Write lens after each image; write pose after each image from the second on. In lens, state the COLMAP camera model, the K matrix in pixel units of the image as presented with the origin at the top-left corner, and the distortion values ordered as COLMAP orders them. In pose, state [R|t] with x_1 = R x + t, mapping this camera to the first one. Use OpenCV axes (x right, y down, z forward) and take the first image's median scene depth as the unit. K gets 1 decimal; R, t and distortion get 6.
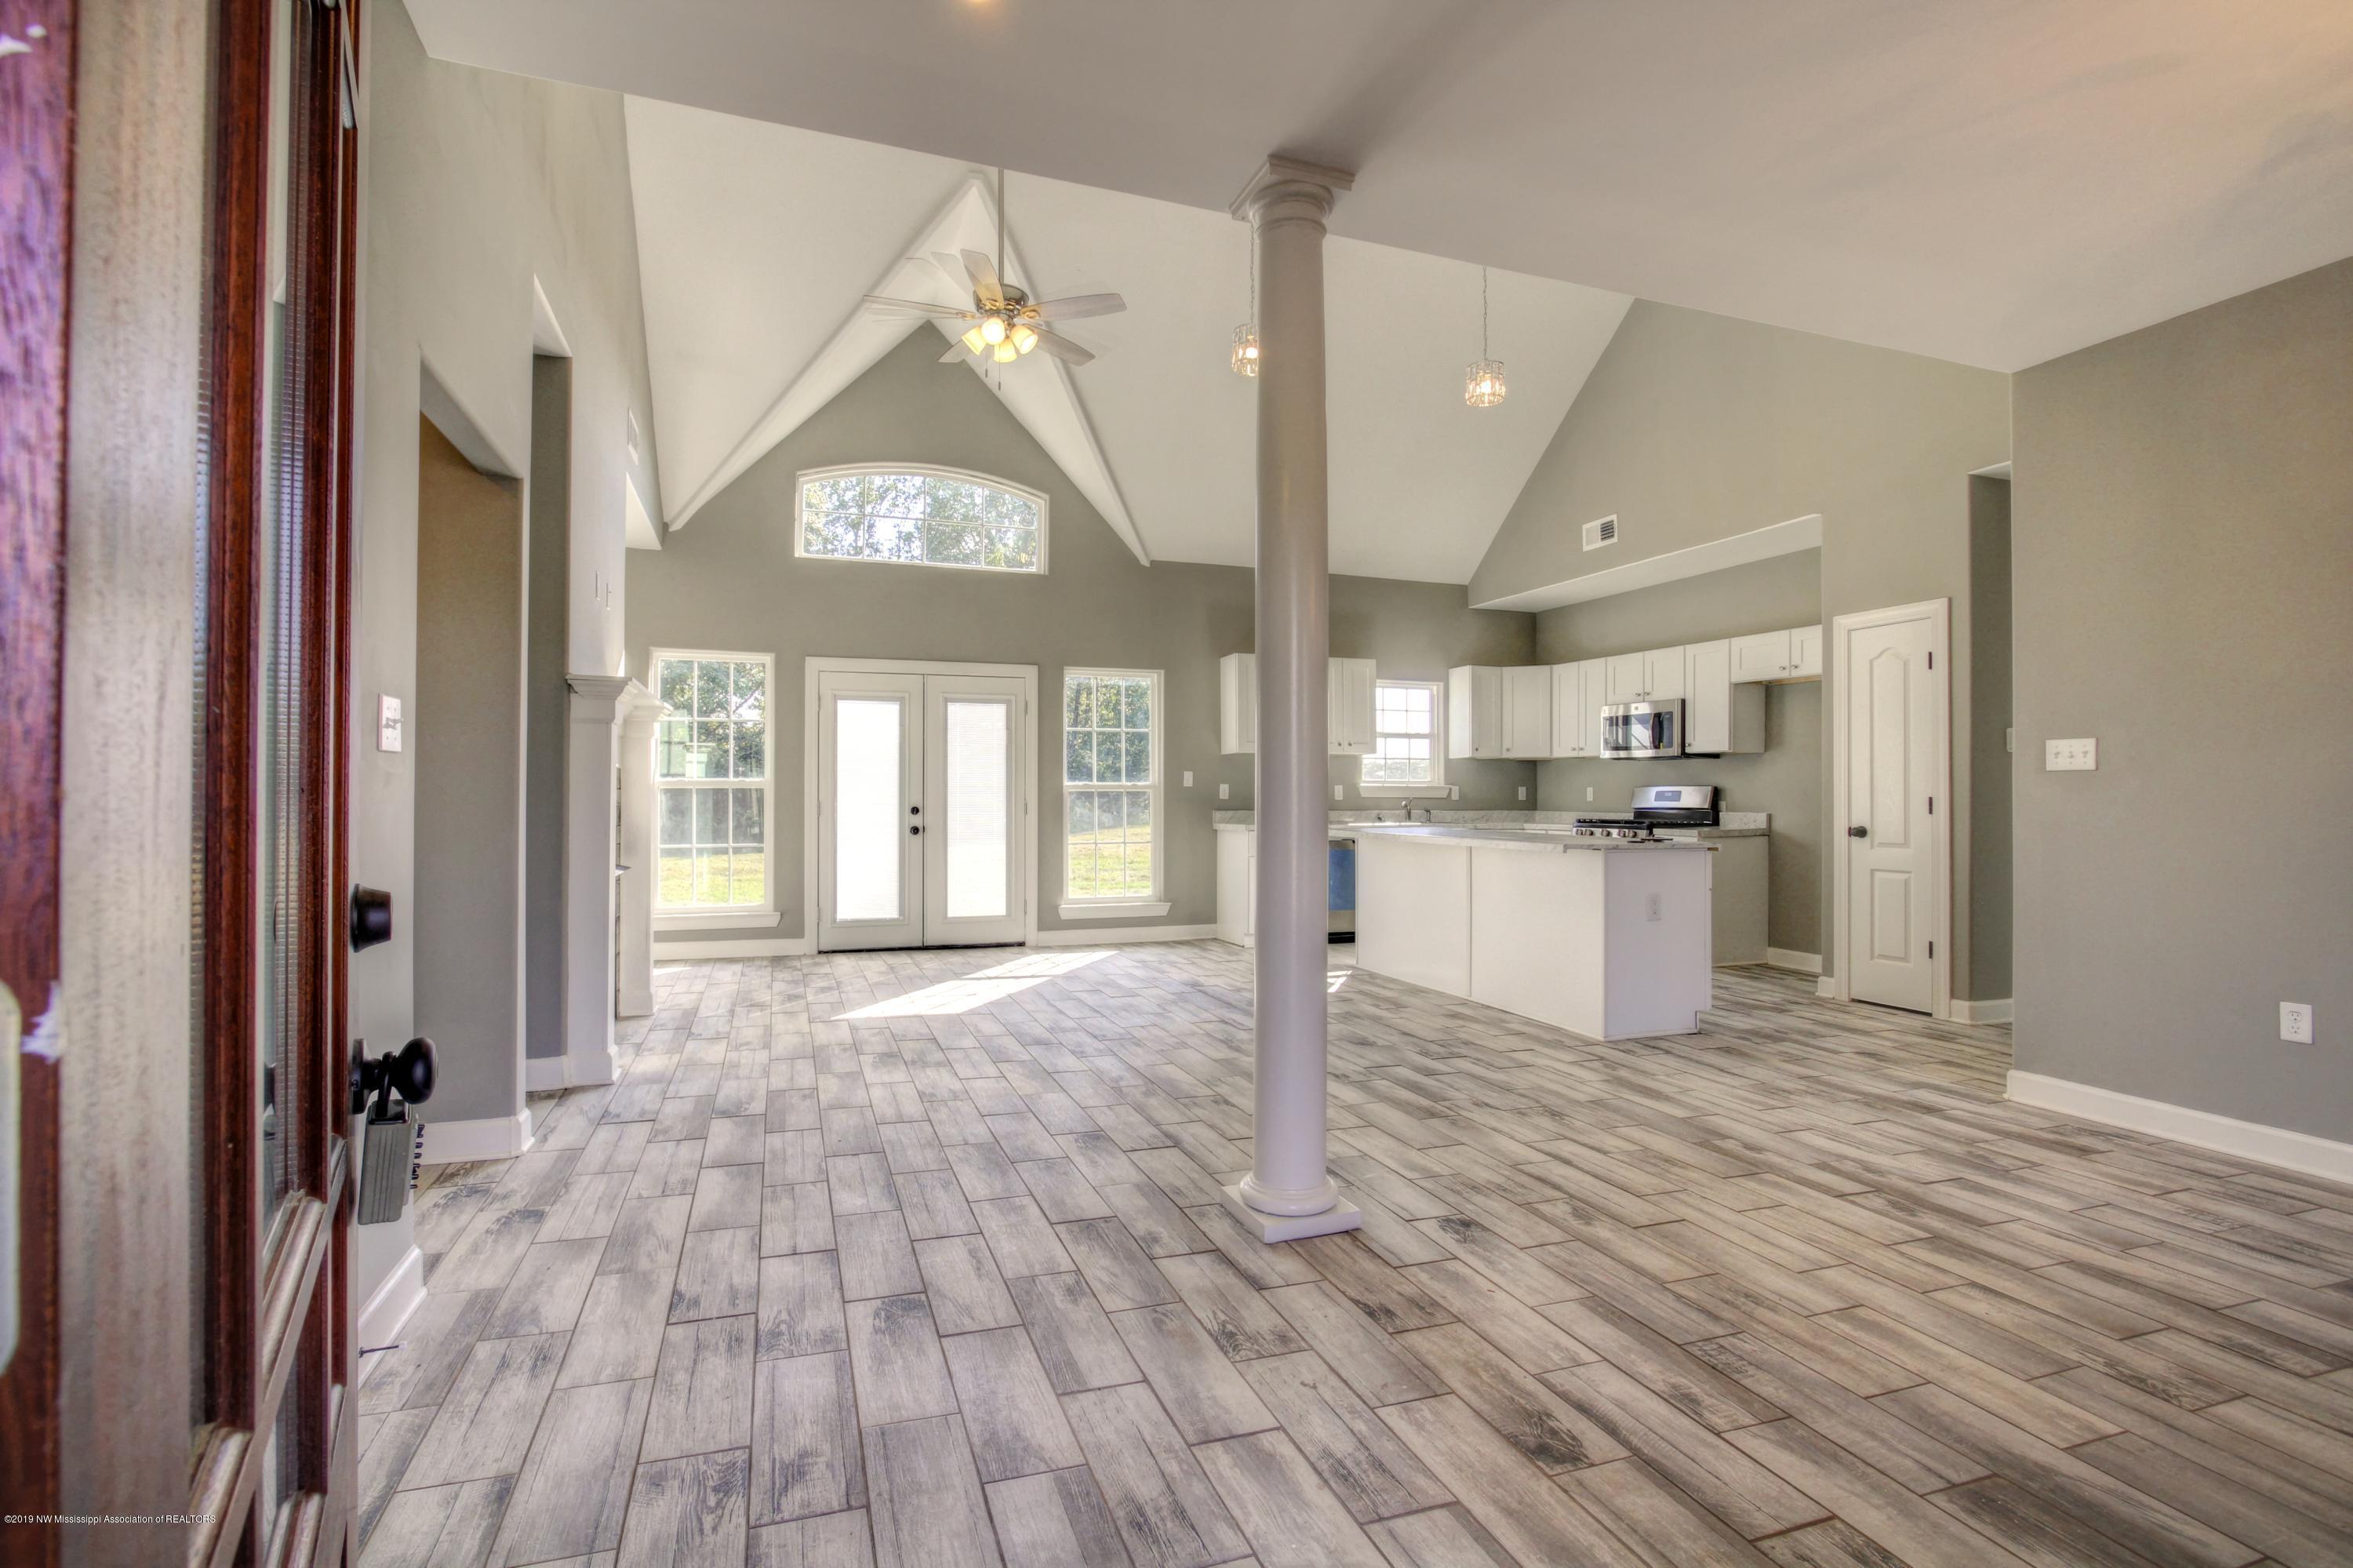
lens RADIAL K [[1084.9, 0, 1149.3], [0, 1084.9, 792.5], [0, 0, 1]] dist [-0.019744, 0.003842]
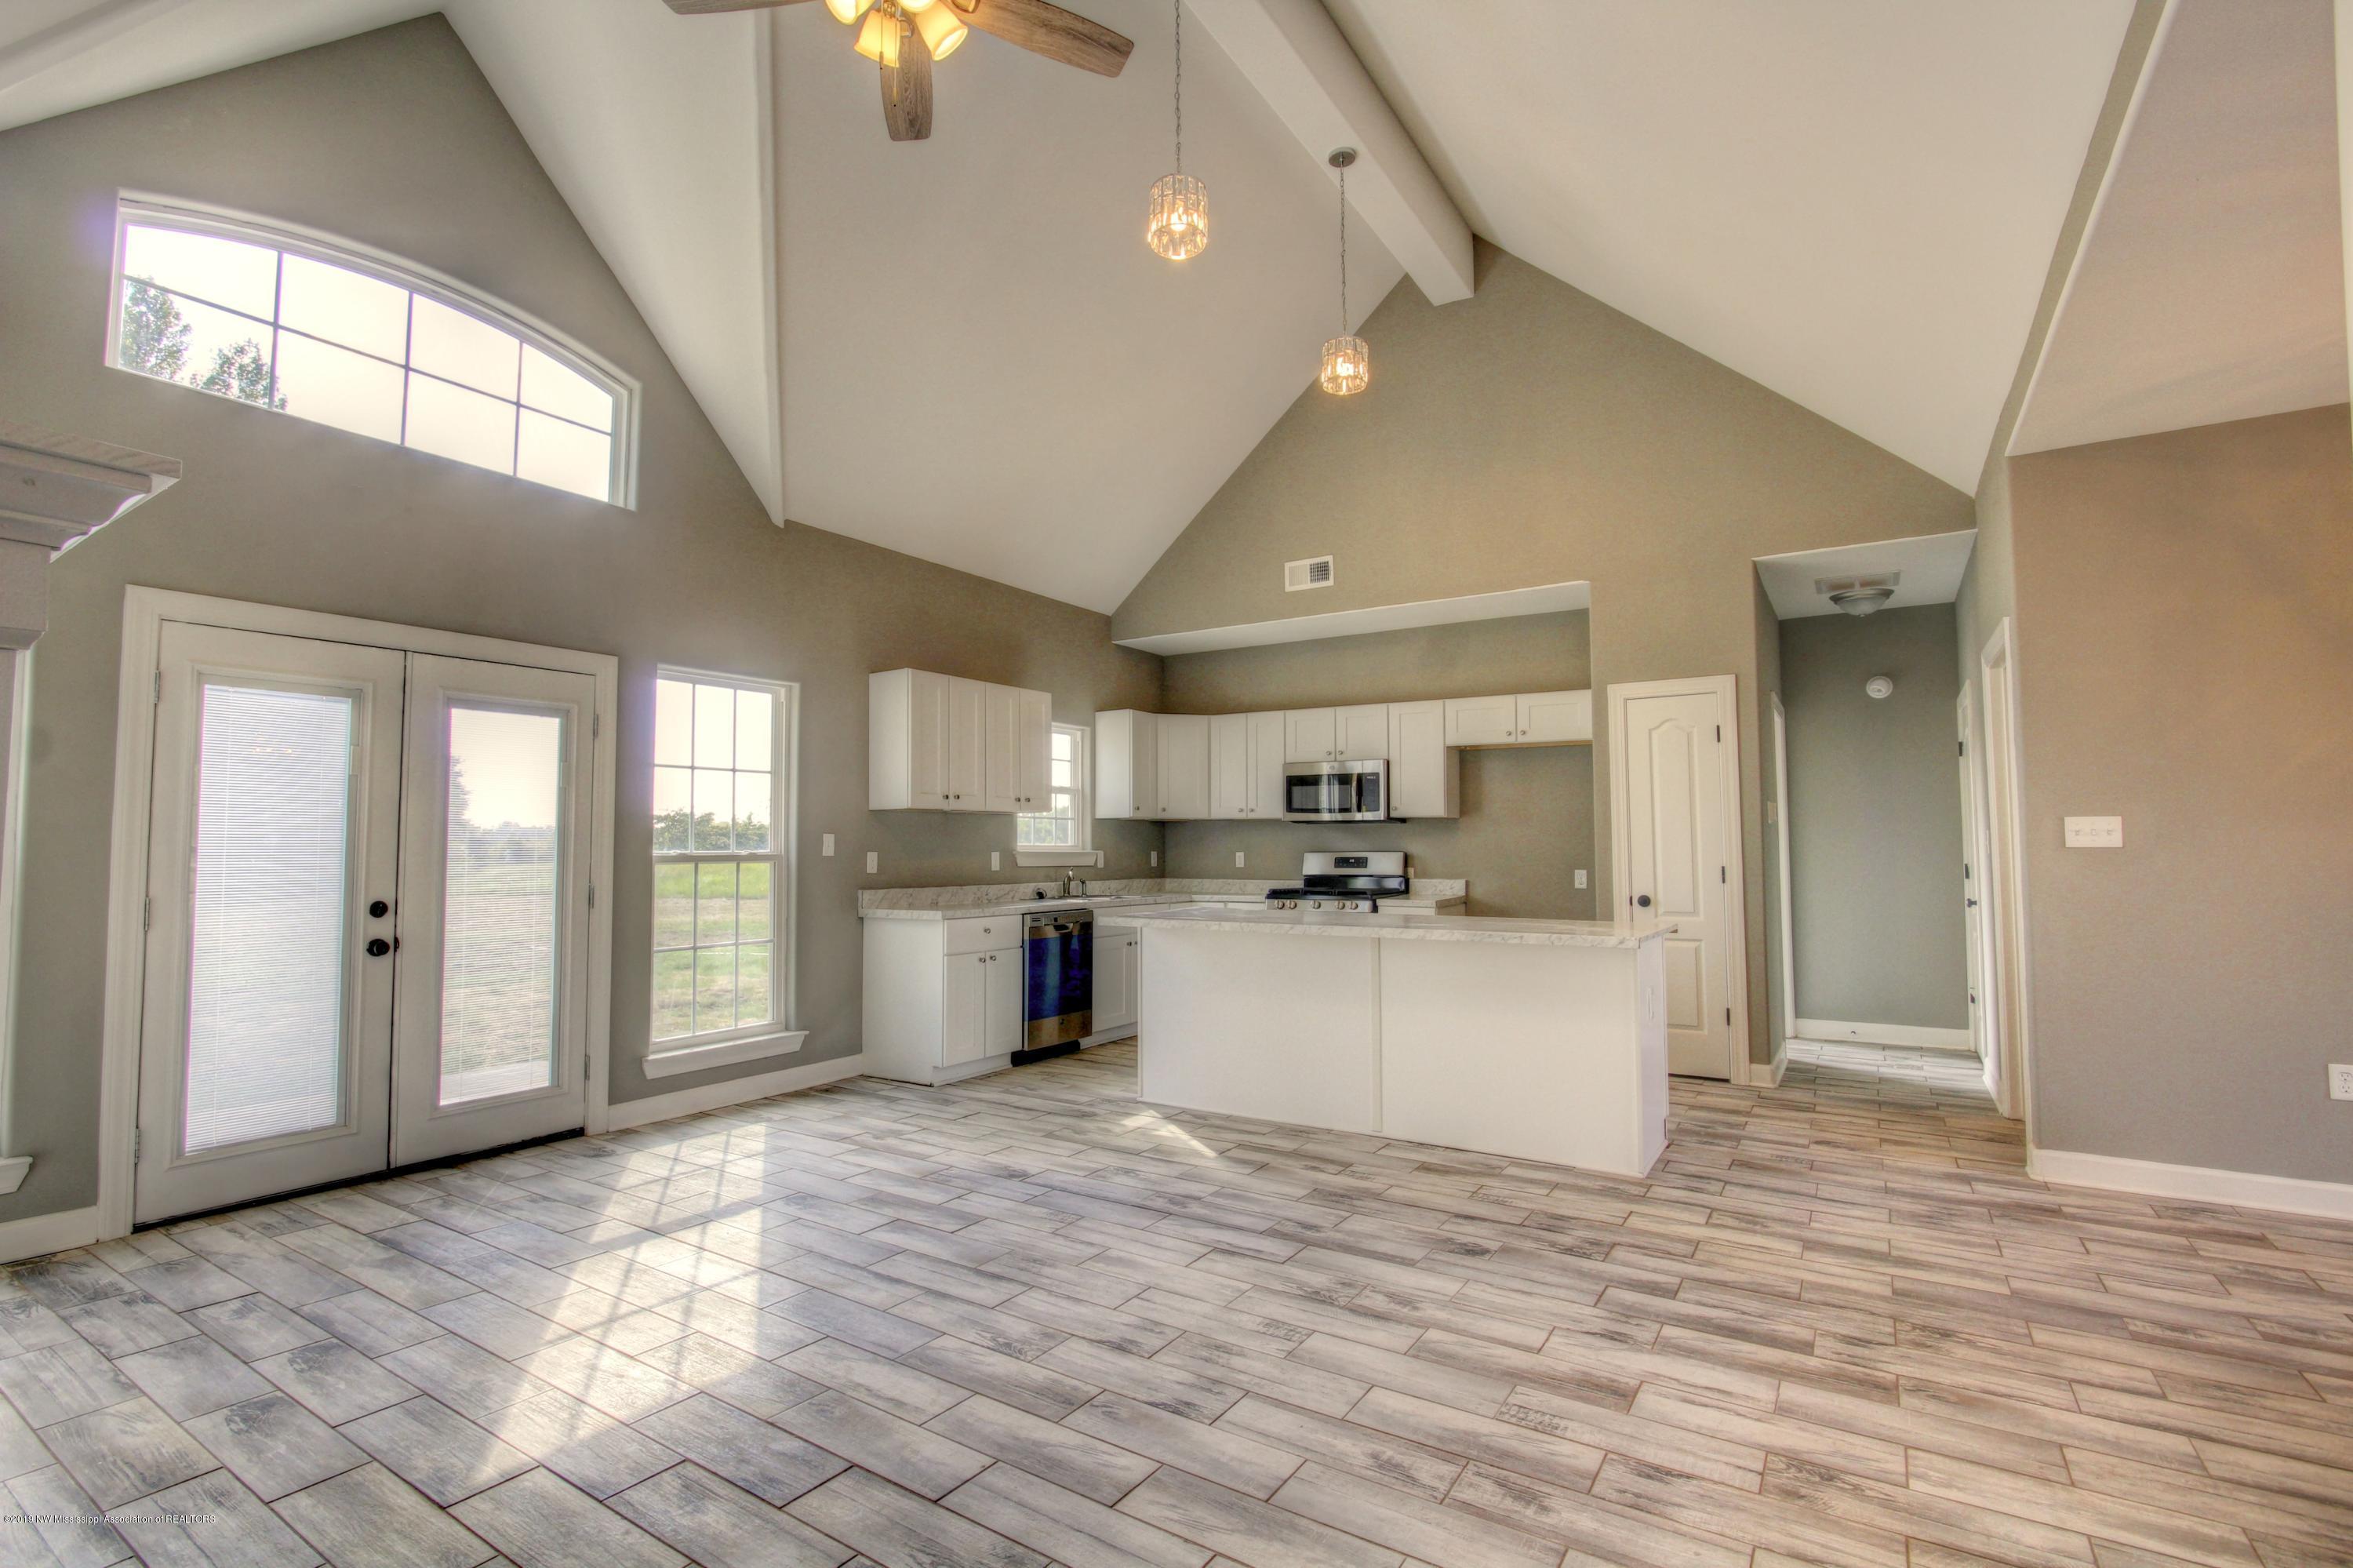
lens RADIAL K [[1084.9, 0, 1149.3], [0, 1084.9, 792.5], [0, 0, 1]] dist [-0.019744, 0.003842]
pose [[0.794961, 0.026589, 0.606078, -0.241471], [0.002973, 0.998856, -0.047720, -0.013639], [-0.606653, 0.039738, 0.793973, 0.373353]]
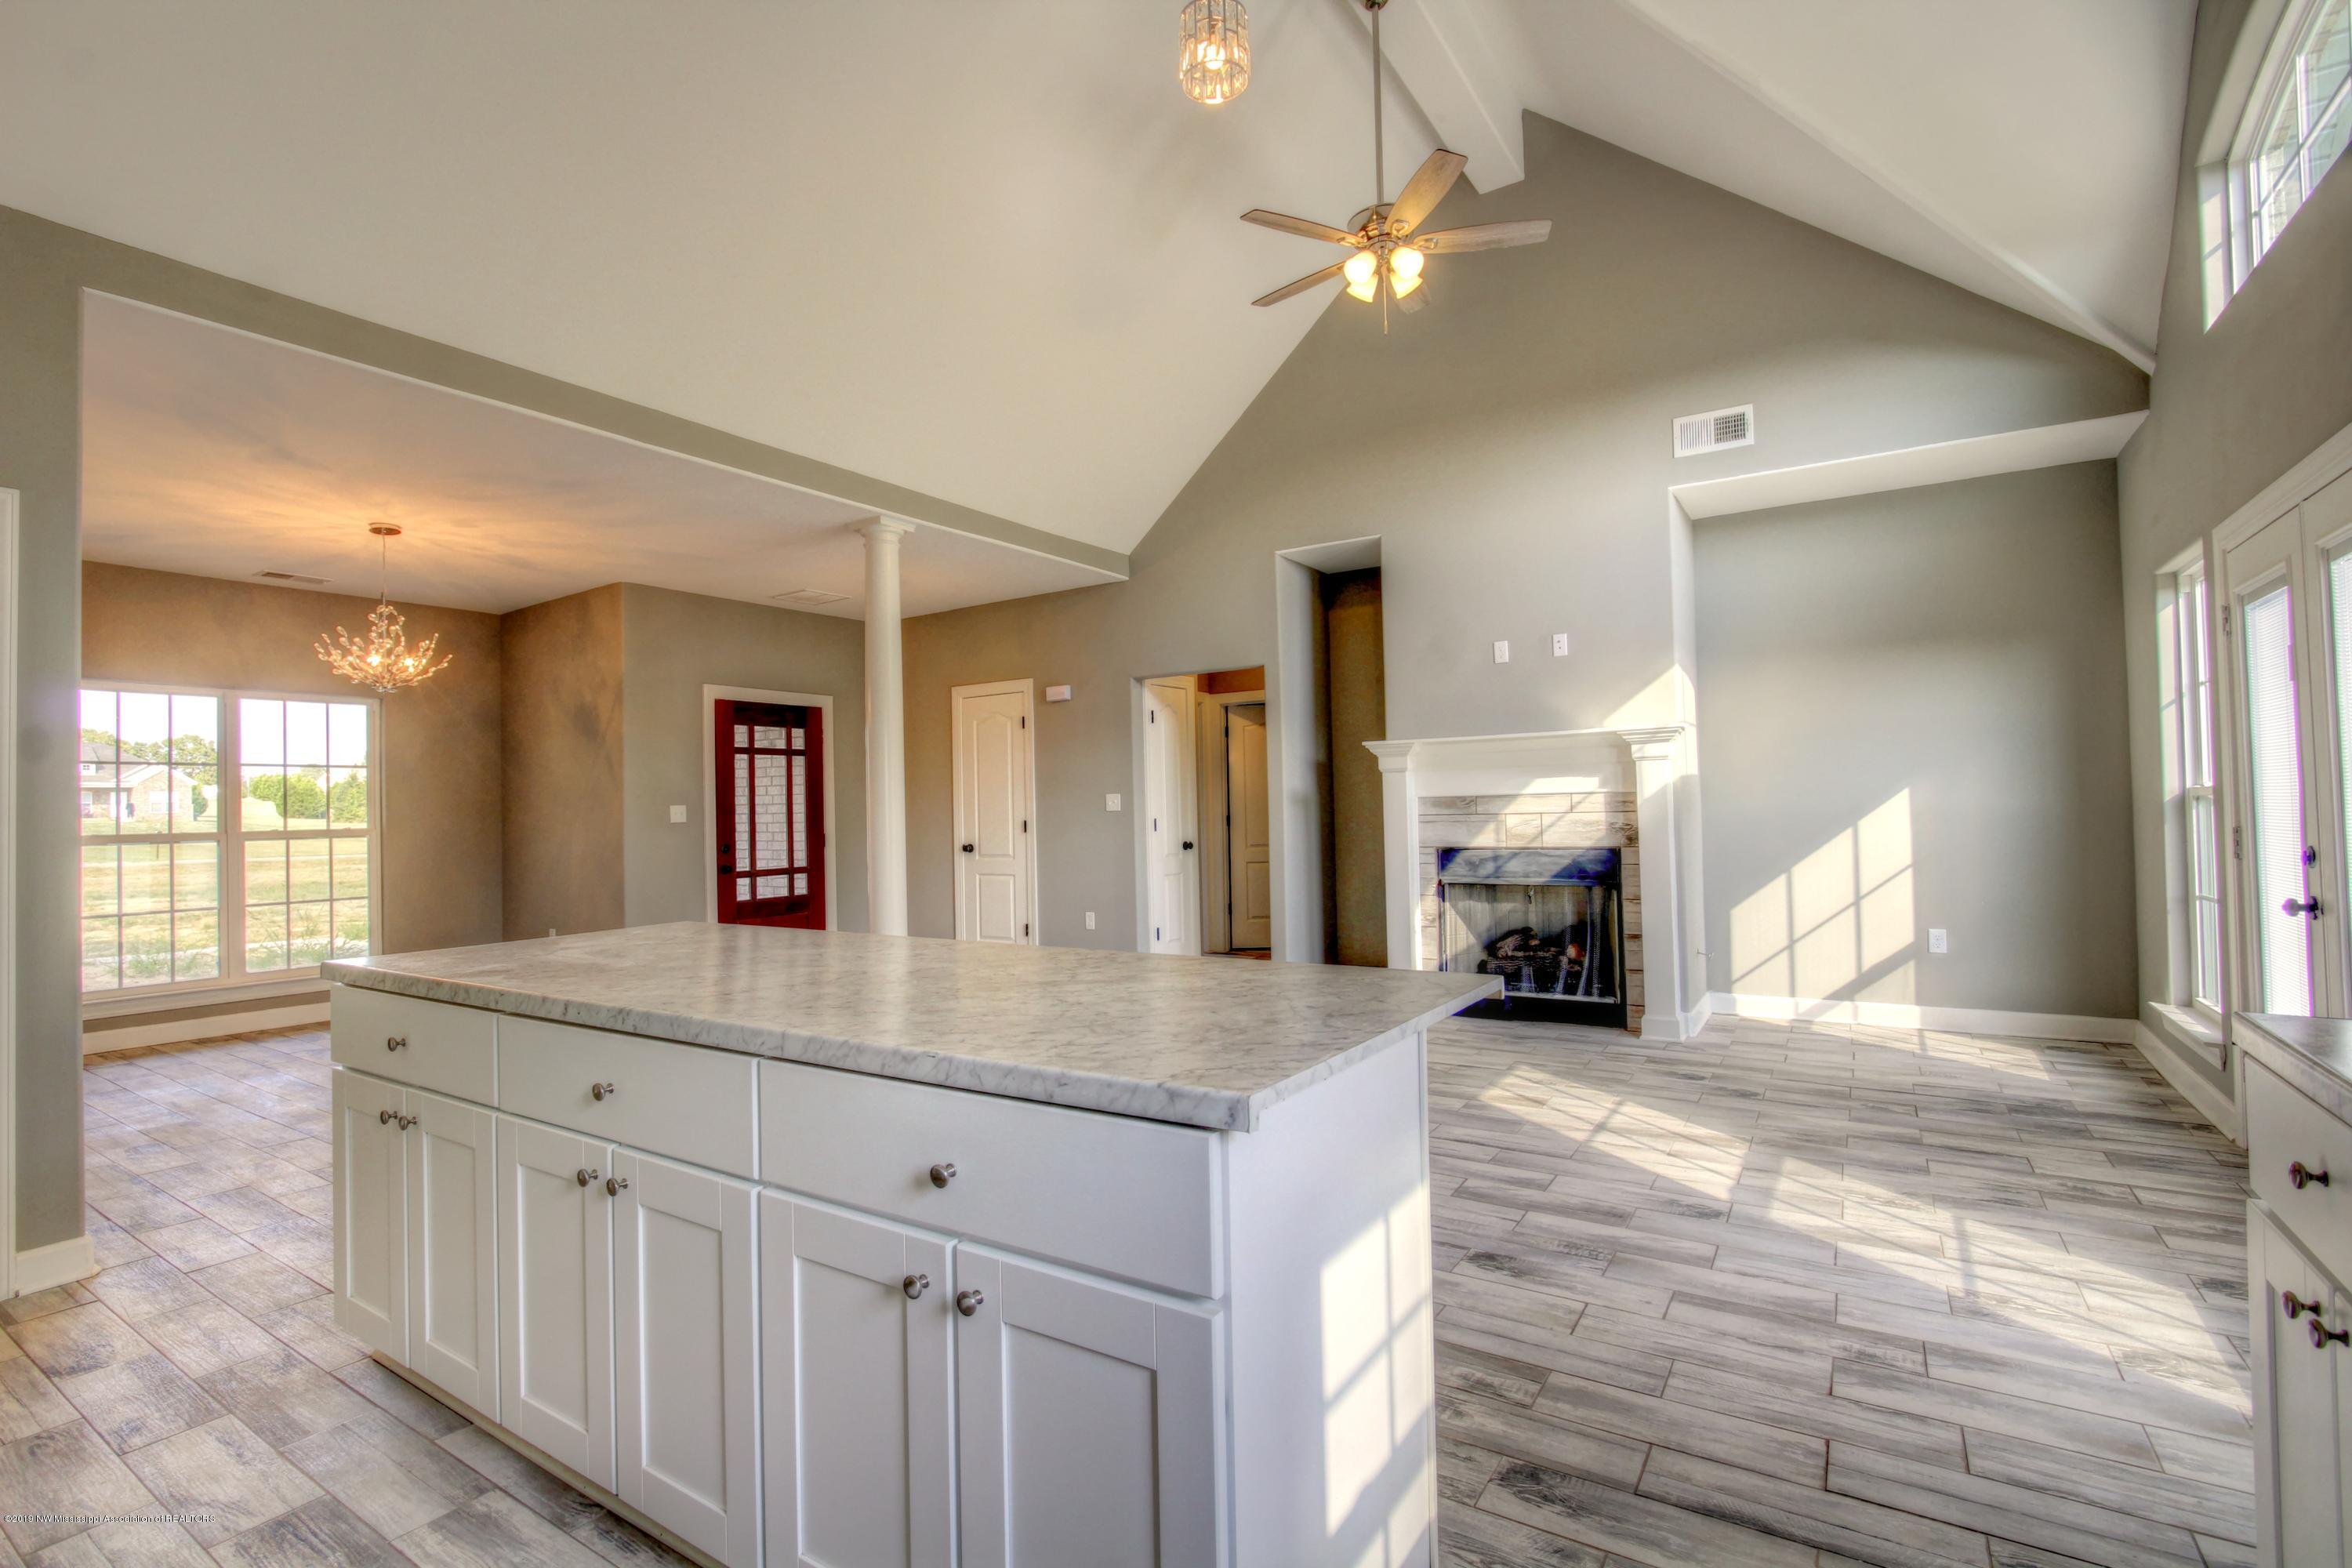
lens RADIAL K [[1084.4, 0, 1148.8], [0, 1084.4, 792.5], [0, 0, 1]] dist [-0.019744, 0.003842]
pose [[-0.795557, 0.005738, -0.605852, 0.354259], [0.021507, 0.999592, -0.018776, -0.008230], [0.605497, -0.027967, -0.795356, 1.076017]]
